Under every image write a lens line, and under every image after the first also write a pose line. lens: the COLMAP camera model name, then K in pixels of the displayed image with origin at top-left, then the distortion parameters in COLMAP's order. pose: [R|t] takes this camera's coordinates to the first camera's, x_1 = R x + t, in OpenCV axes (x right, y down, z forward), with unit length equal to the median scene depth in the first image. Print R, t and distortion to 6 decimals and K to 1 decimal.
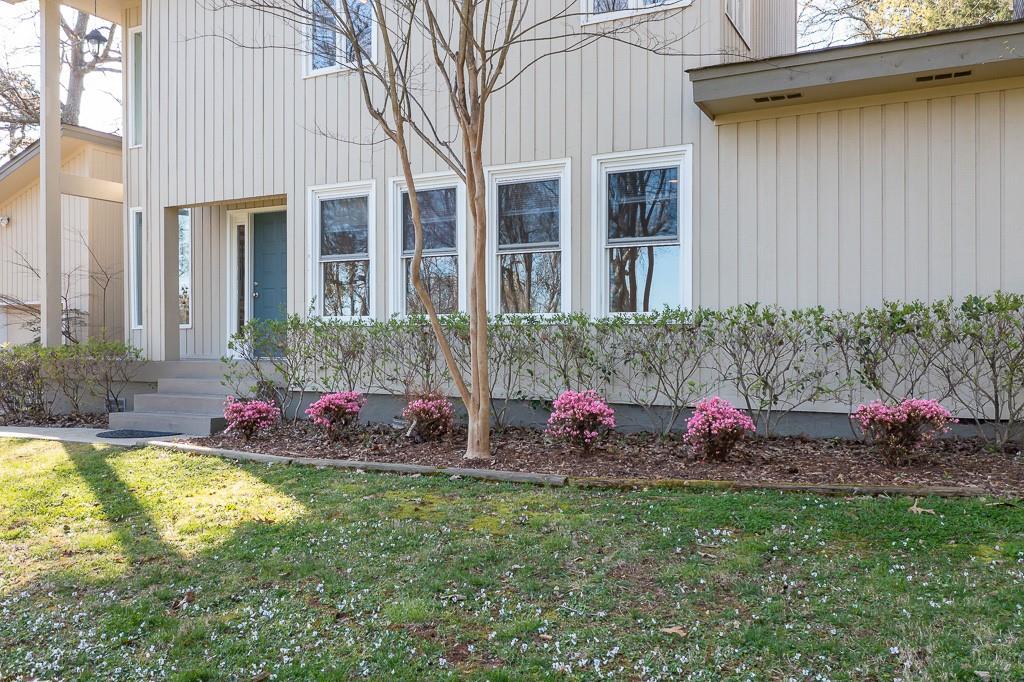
lens RADIAL K [[805.9, 0, 512.0], [0, 805.9, 341.0], [0, 0, 1]] dist [-0.010706, 0.000231]
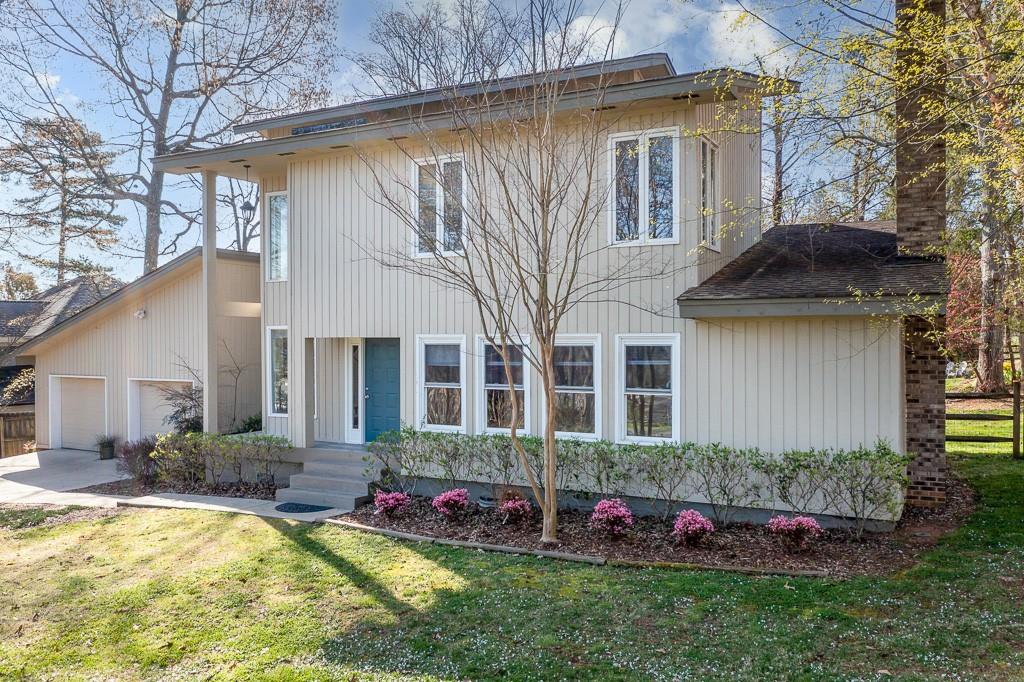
lens RADIAL K [[805.9, 0, 512.0], [0, 805.9, 341.0], [0, 0, 1]] dist [-0.010706, 0.000231]
pose [[0.999967, -0.001756, -0.007965, -0.105230], [0.001728, 0.999992, -0.003524, -0.260778], [0.007971, 0.003510, 0.999962, -0.661242]]
